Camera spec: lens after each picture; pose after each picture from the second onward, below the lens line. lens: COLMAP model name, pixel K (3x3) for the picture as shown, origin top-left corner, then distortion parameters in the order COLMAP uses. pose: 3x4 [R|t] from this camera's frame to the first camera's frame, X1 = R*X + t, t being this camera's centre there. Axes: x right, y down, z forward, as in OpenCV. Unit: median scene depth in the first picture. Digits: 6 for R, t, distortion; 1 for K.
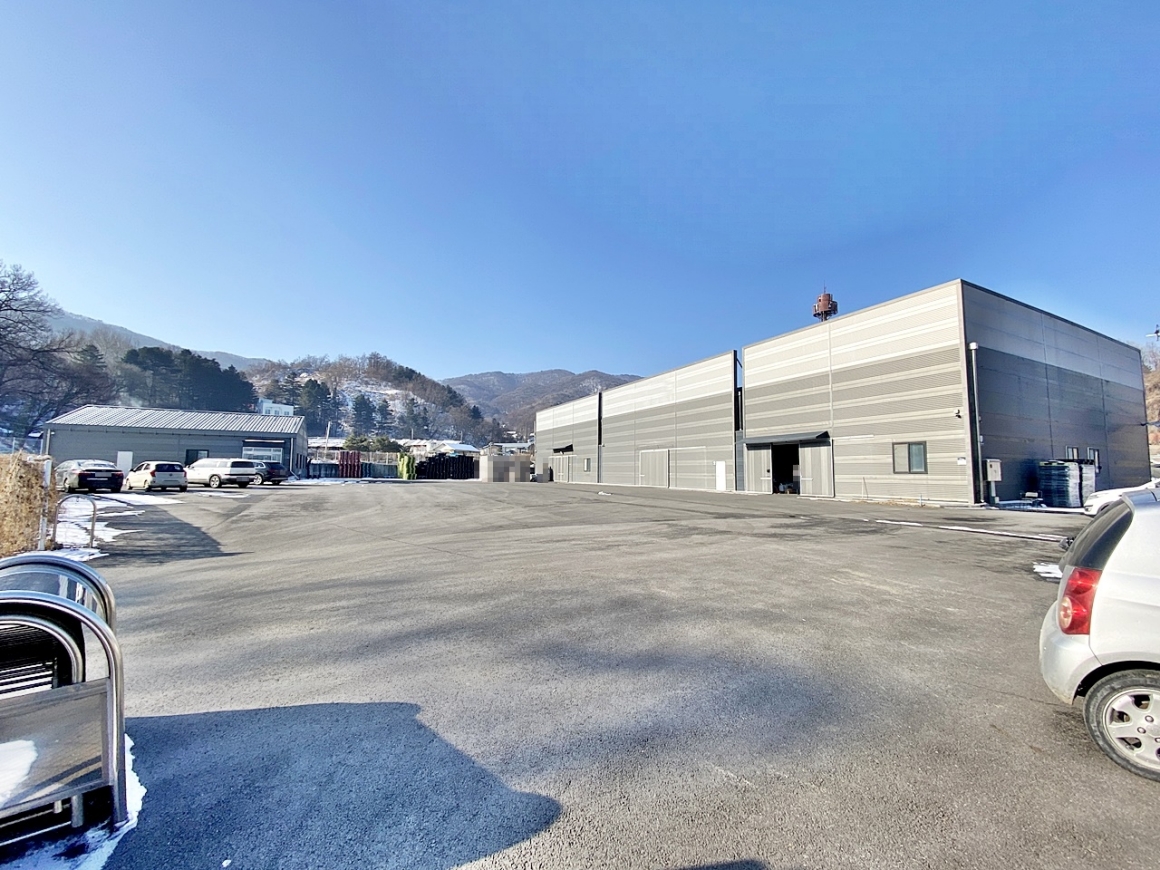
lens RADIAL K [[462.5, 0, 580.0], [0, 462.5, 435.0], [0, 0, 1]] dist [0.023691, -0.022667]
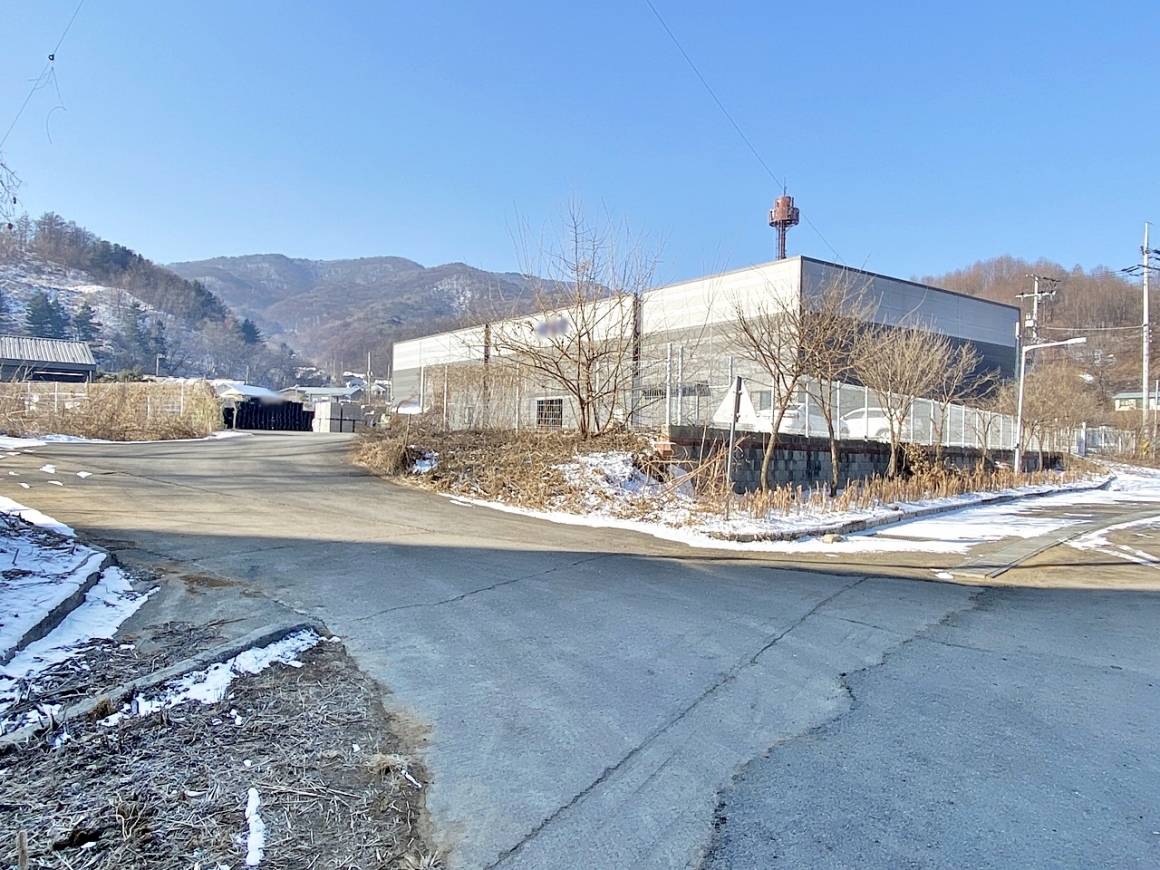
lens RADIAL K [[806.1, 0, 580.0], [0, 806.1, 435.0], [0, 0, 1]] dist [0.001142, -0.000146]
pose [[0.983091, 0.012689, 0.182679, -0.096020], [-0.025441, 0.997386, 0.067631, 0.001163], [-0.181343, -0.071135, 0.980844, -0.788034]]
